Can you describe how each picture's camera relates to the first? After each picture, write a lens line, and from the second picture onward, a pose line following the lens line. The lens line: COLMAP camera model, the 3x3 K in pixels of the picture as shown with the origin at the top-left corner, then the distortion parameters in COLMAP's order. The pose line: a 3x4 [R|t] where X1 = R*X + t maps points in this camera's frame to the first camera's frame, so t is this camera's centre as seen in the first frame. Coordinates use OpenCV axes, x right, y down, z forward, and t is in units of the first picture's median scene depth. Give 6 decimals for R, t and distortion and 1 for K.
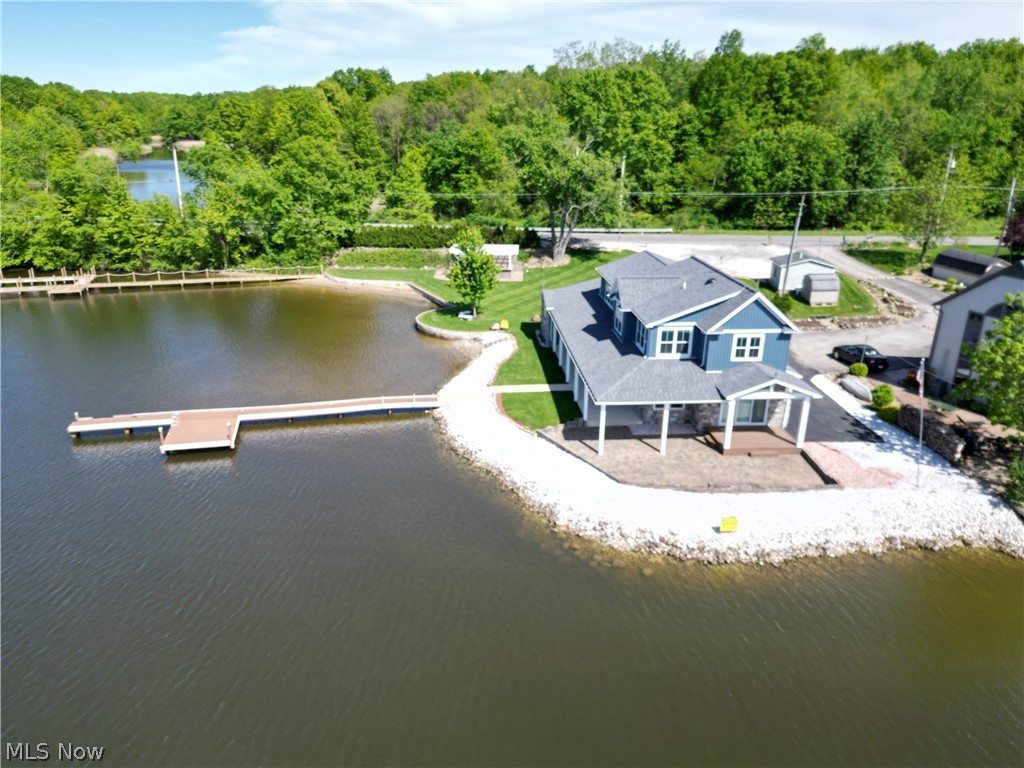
lens RADIAL K [[719.5, 0, 507.7], [0, 719.5, 383.9], [0, 0, 1]] dist [0.057679, -0.057498]
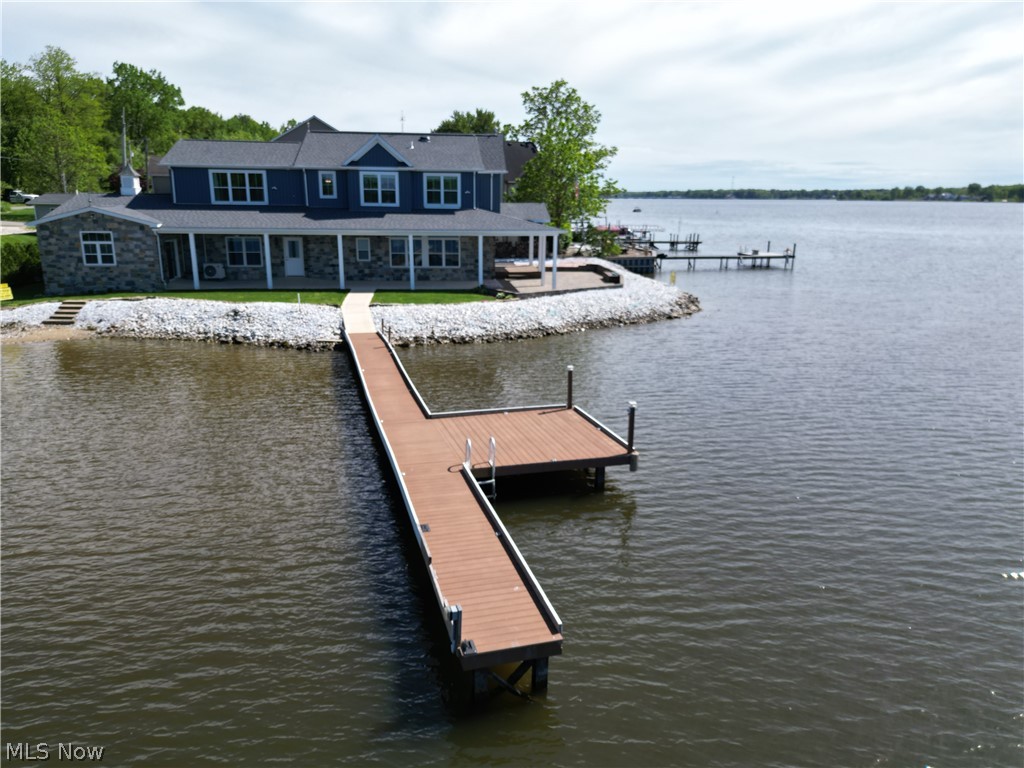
lens RADIAL K [[719.5, 0, 507.7], [0, 719.5, 383.9], [0, 0, 1]] dist [0.057679, -0.057498]
pose [[-0.047871, -0.261560, 0.963999, -0.381719], [0.330118, 0.906731, 0.262415, -0.030351], [-0.942725, 0.330796, 0.042940, 0.479112]]
